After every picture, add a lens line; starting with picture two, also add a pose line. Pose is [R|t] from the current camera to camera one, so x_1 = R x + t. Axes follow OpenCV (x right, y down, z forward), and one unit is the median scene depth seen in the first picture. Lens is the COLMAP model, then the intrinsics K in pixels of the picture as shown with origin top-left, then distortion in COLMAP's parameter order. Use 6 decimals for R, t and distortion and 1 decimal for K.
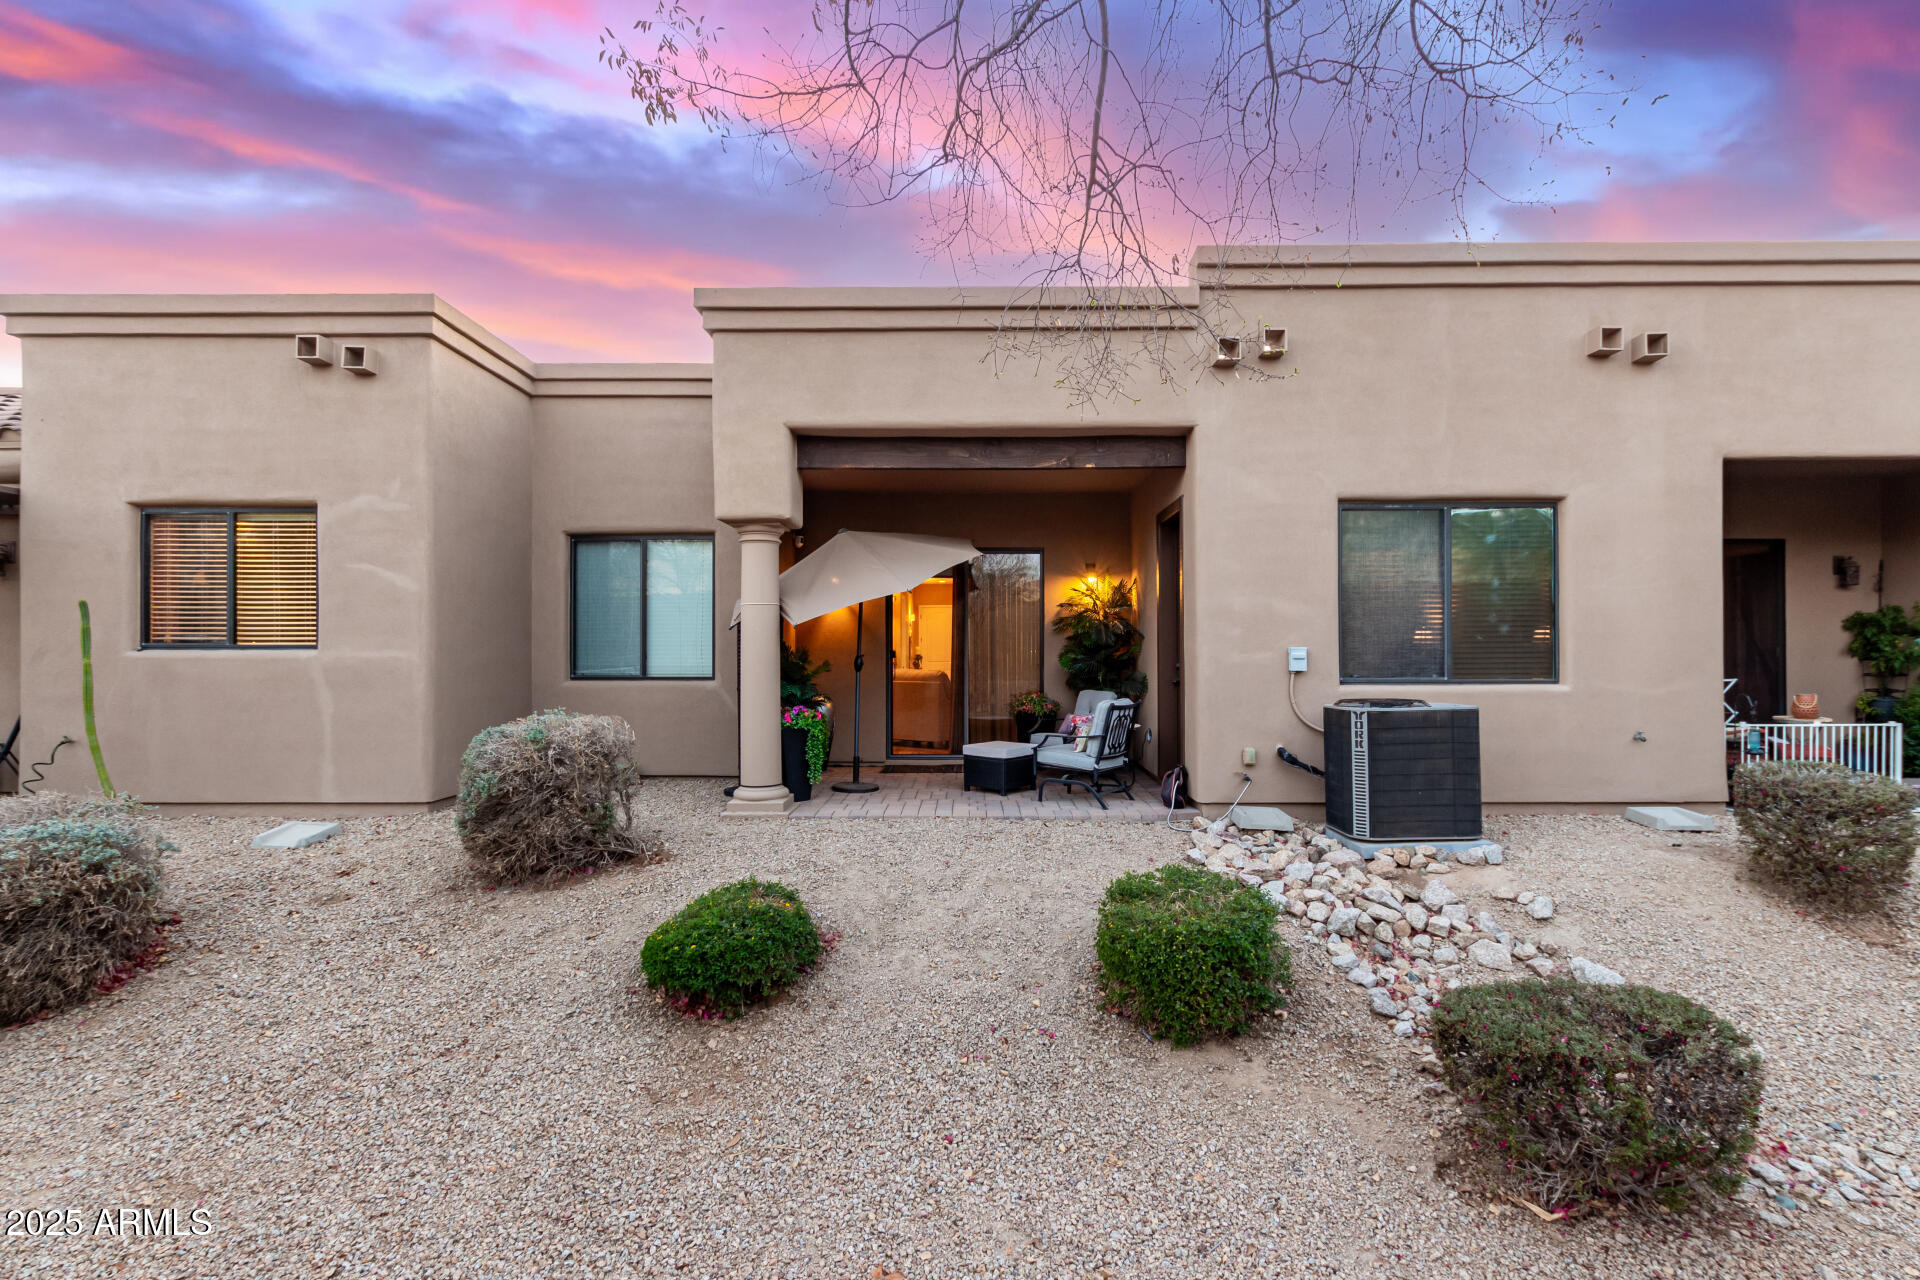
lens RADIAL K [[858.0, 0, 962.1], [0, 858.0, 659.8], [0, 0, 1]] dist [0.003389, 0.000288]
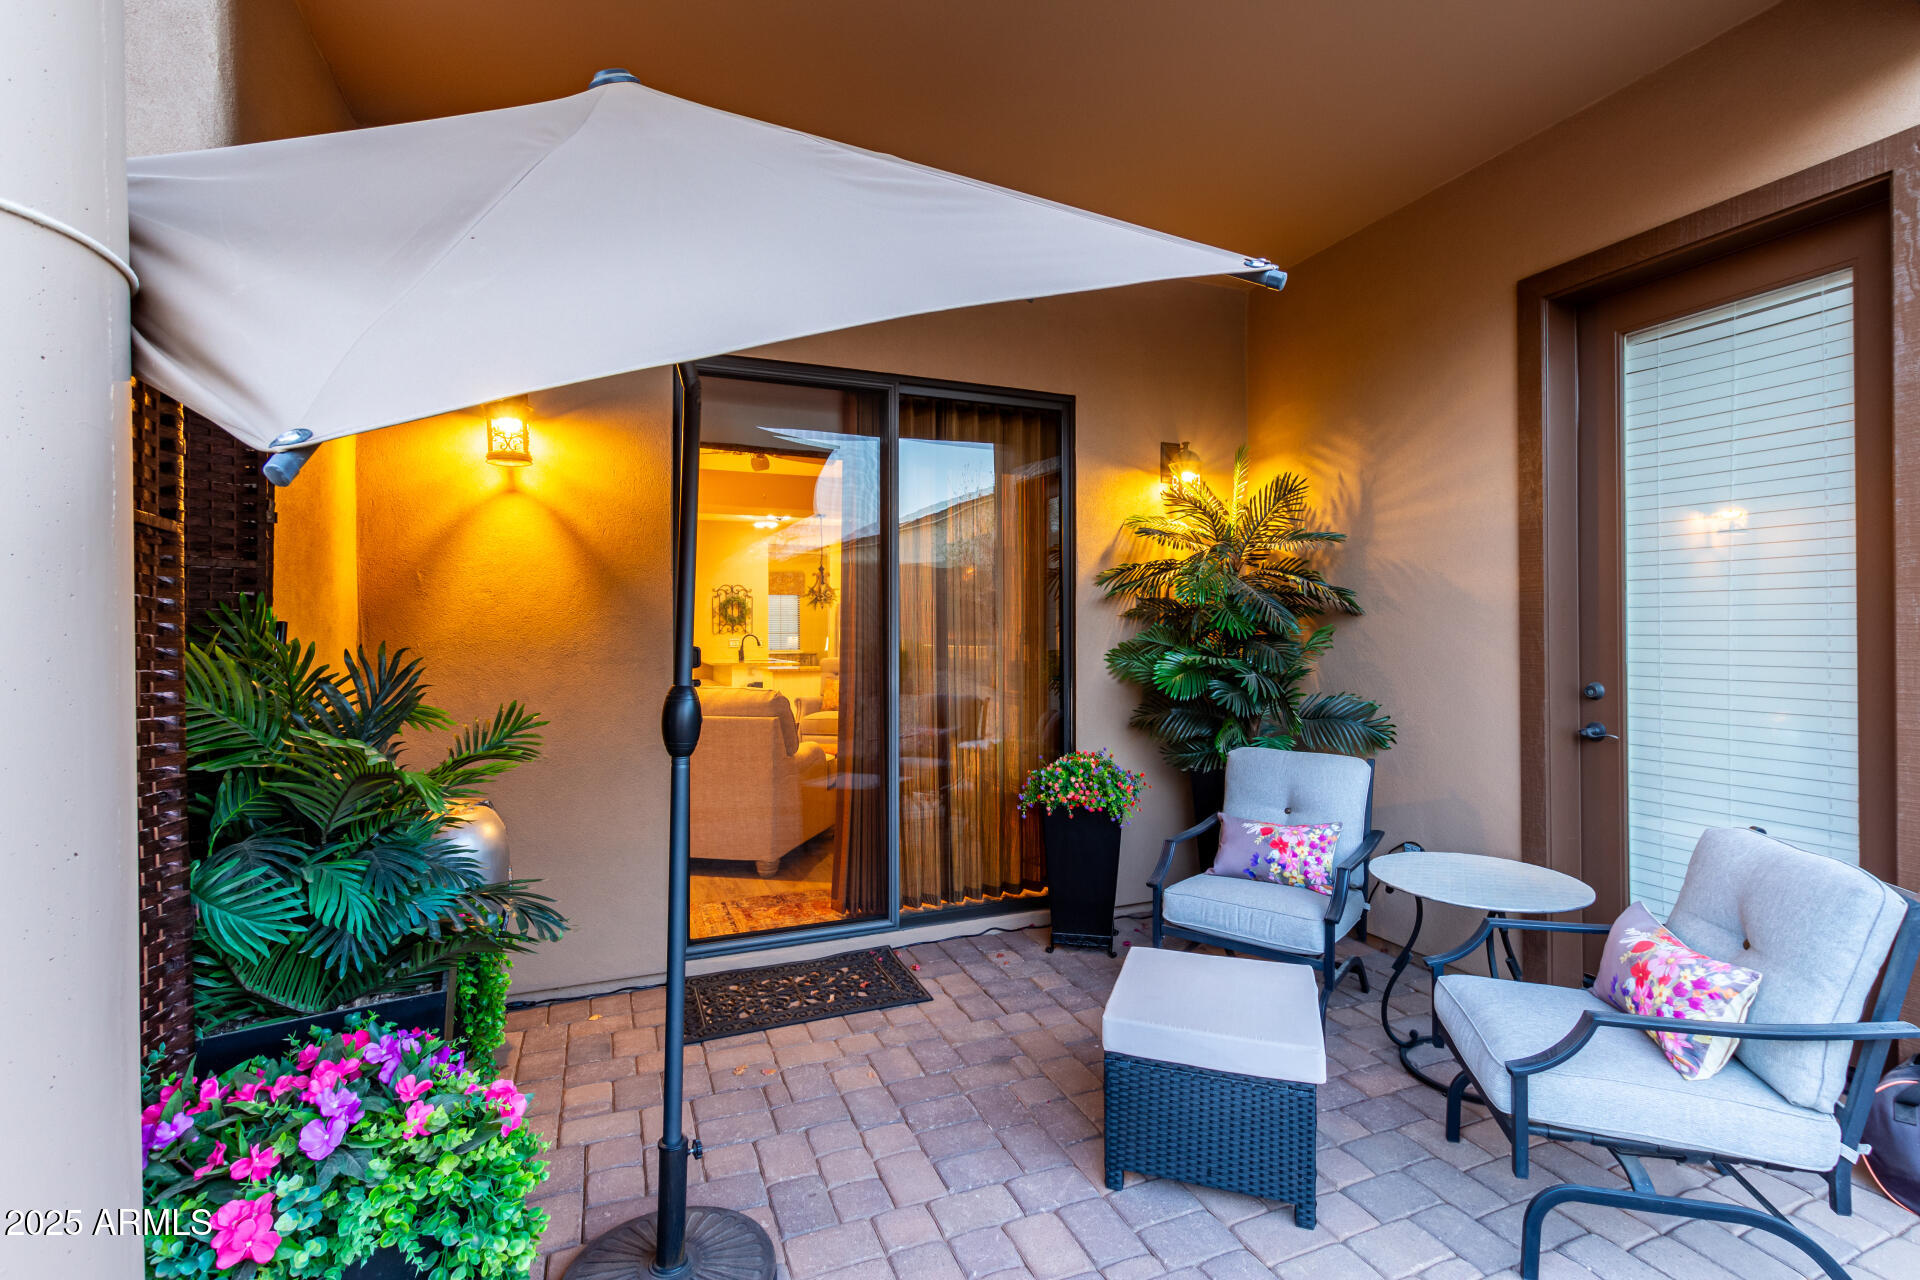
lens RADIAL K [[870.4, 0, 969.2], [0, 870.4, 635.1], [0, 0, 1]] dist [0.030523, 0.000176]
pose [[0.916733, -0.001313, 0.399498, -0.167035], [0.002335, 0.999995, -0.002070, -0.019667], [-0.399494, 0.002831, 0.916732, 0.889356]]
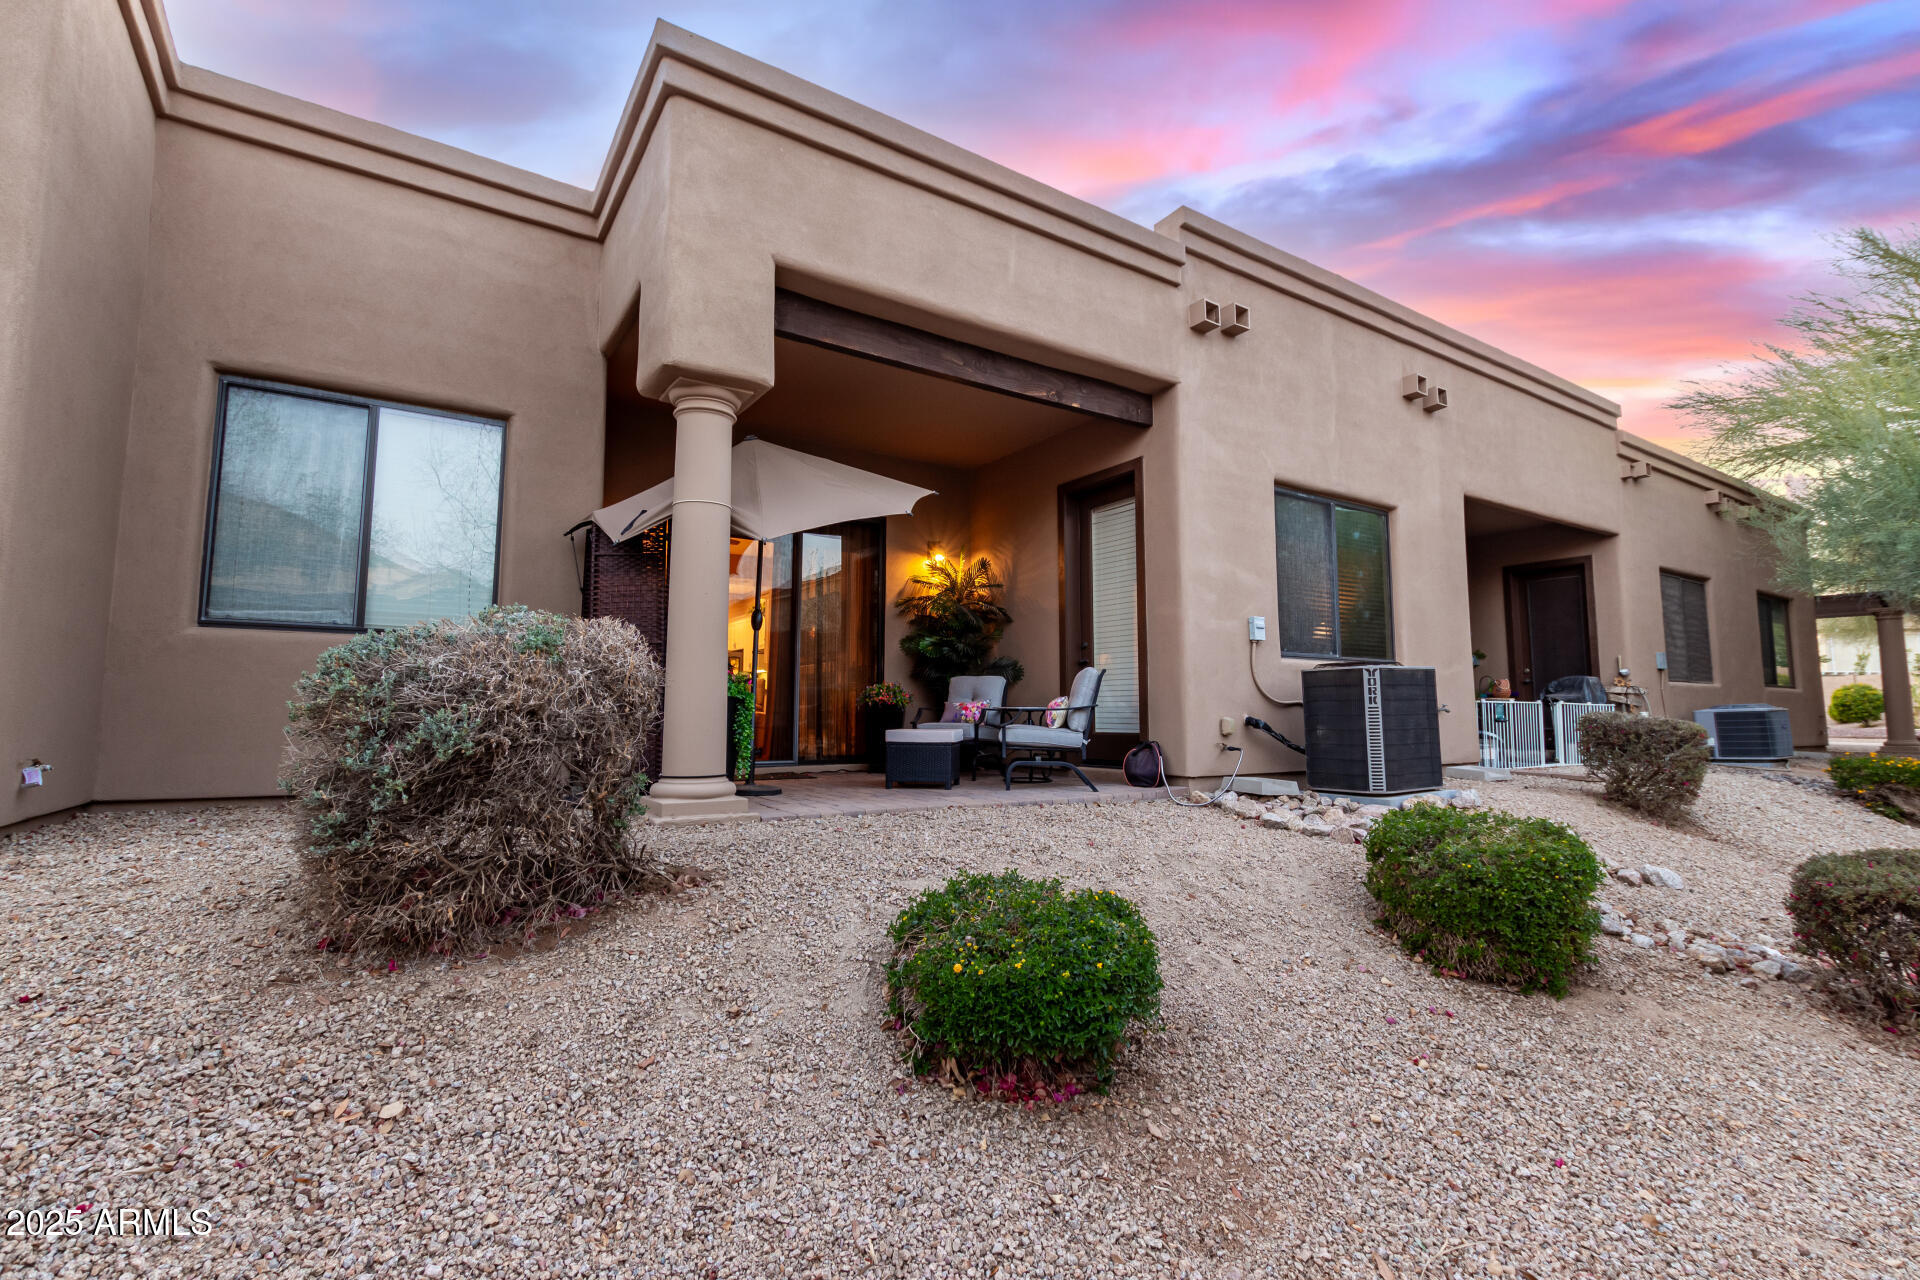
lens RADIAL K [[869.5, 0, 949.2], [0, 869.5, 631.5], [0, 0, 1]] dist [0.000454, 0.000256]
pose [[0.837234, 0.060053, 0.543538, -0.449893], [-0.003136, 0.994463, -0.105043, 0.107254], [-0.546836, 0.086241, 0.832786, 0.341083]]
